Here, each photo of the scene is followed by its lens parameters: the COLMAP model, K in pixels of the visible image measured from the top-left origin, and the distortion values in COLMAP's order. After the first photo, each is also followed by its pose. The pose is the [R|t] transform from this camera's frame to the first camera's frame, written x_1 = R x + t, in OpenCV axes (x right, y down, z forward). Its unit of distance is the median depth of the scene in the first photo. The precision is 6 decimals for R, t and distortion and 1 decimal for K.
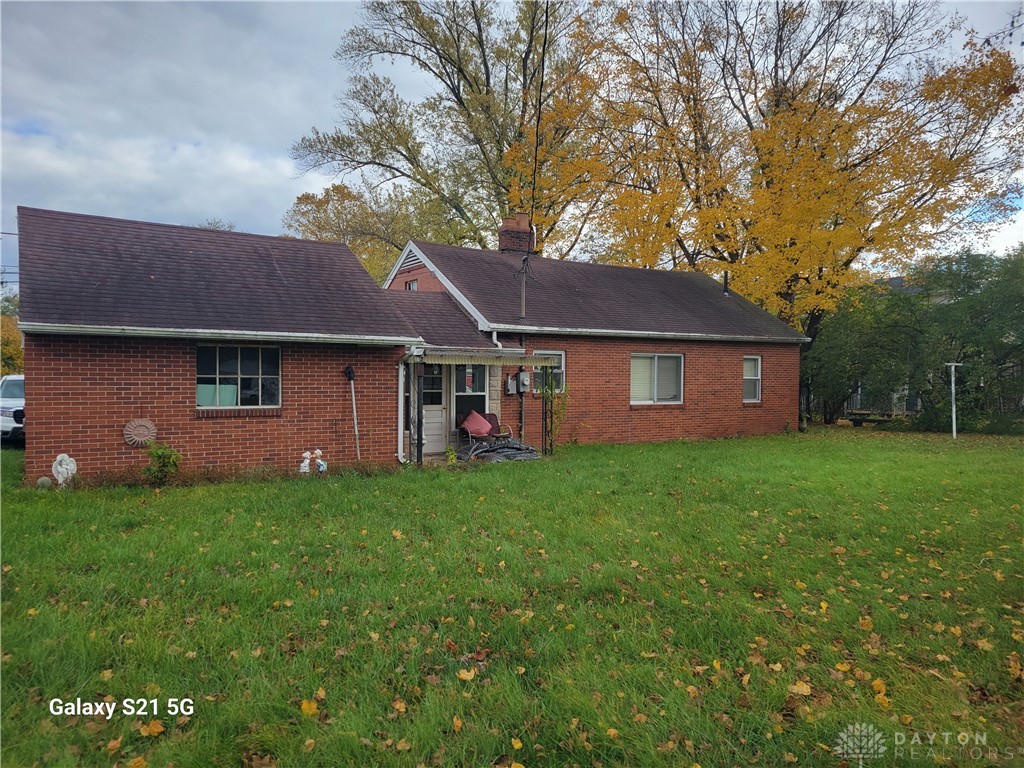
lens RADIAL K [[749.6, 0, 512.0], [0, 749.6, 384.0], [0, 0, 1]] dist [0.034796, -0.004721]
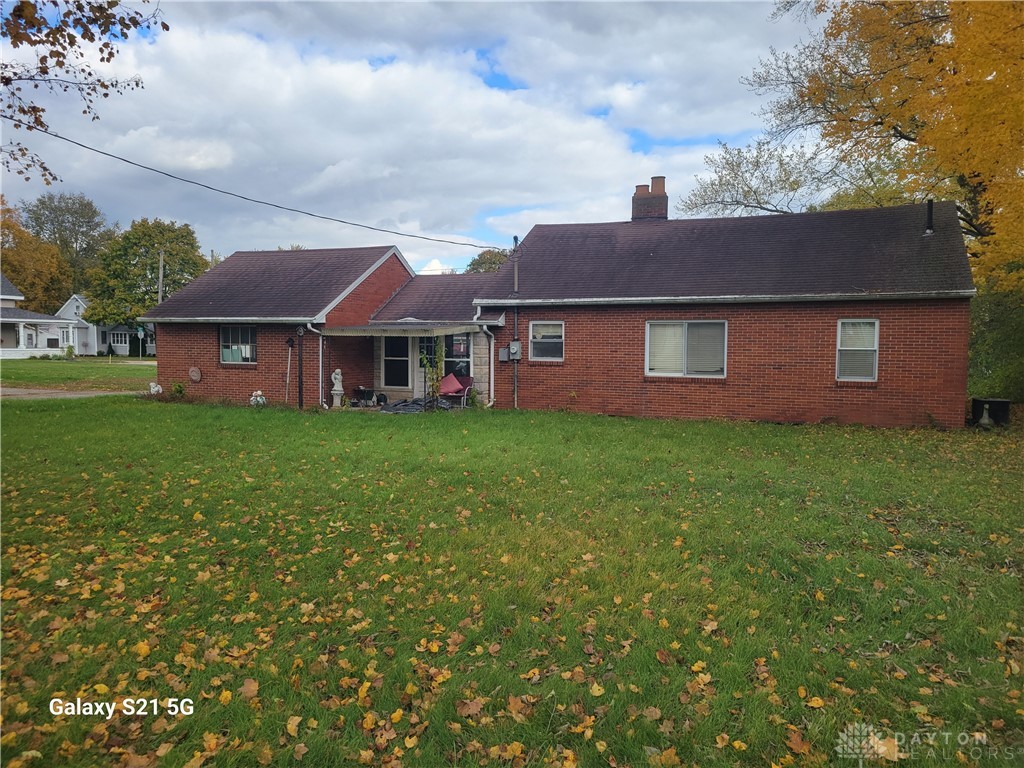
lens RADIAL K [[749.6, 0, 512.0], [0, 749.6, 384.0], [0, 0, 1]] dist [0.034796, -0.004721]
pose [[0.579913, 0.041997, -0.813596, 0.840713], [-0.012475, 0.999011, 0.042676, -0.000539], [0.814583, -0.014598, 0.579863, 0.325042]]
